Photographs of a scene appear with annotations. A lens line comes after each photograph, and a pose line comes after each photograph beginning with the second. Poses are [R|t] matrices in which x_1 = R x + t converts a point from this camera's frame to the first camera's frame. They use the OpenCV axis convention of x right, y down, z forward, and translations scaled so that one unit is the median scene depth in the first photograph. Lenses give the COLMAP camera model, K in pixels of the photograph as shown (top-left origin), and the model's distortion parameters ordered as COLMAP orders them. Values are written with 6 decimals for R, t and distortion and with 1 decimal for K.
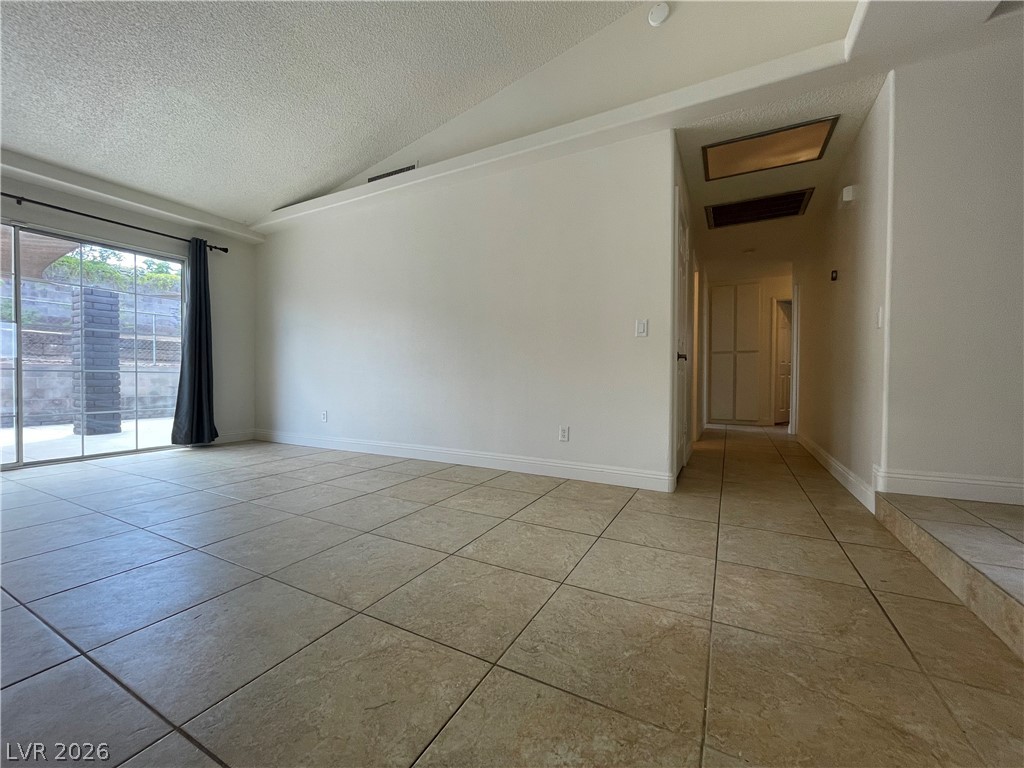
lens RADIAL K [[414.9, 0, 508.3], [0, 414.9, 382.3], [0, 0, 1]] dist [-0.002982, 0.001339]
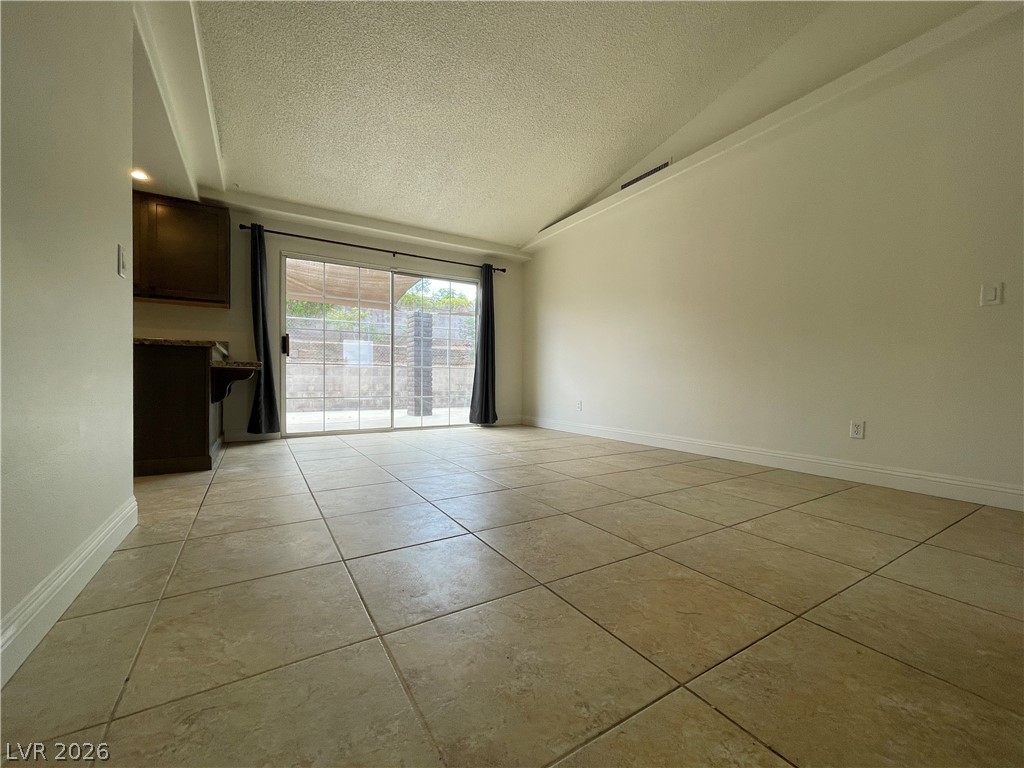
lens RADIAL K [[414.9, 0, 510.3], [0, 414.9, 383.2], [0, 0, 1]] dist [-0.002982, 0.001339]
pose [[0.861328, 0.005118, -0.508024, -0.042867], [-0.009463, 0.999937, -0.005971, 0.037218], [0.507962, 0.009950, 0.861322, -0.084430]]
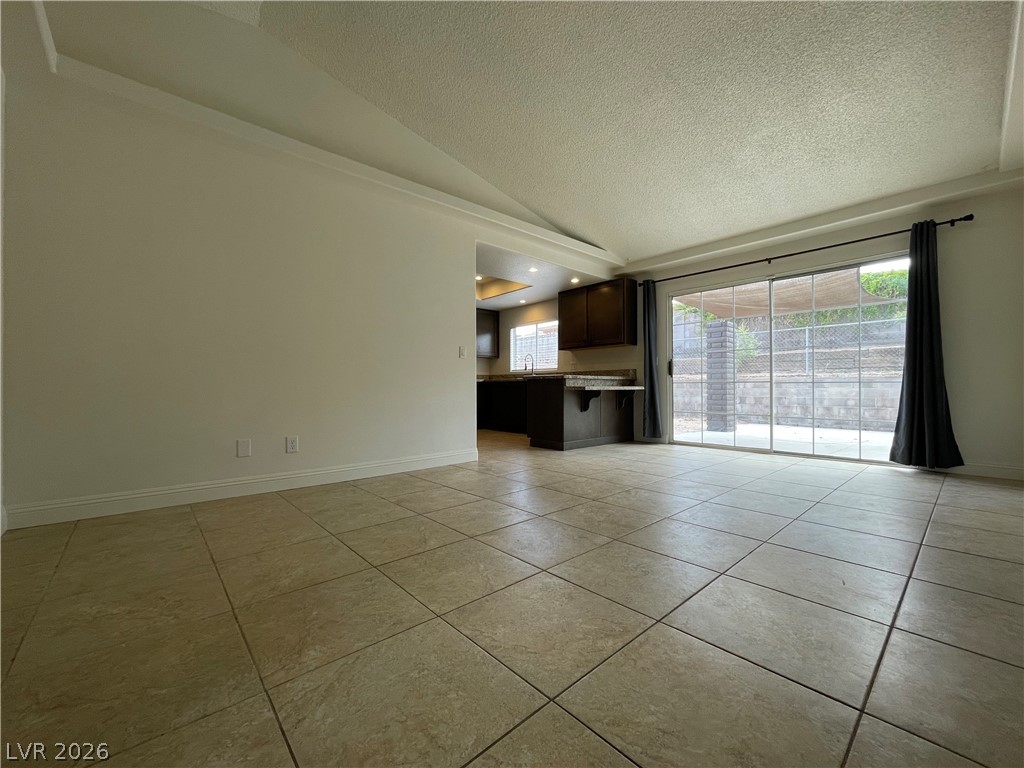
lens RADIAL K [[414.9, 0, 508.4], [0, 414.9, 384.0], [0, 0, 1]] dist [-0.002982, 0.001339]
pose [[-0.347245, -0.012273, -0.937694, 0.417441], [-0.012026, 0.999890, -0.008633, -0.002562], [0.937697, 0.008279, -0.347354, 0.659250]]
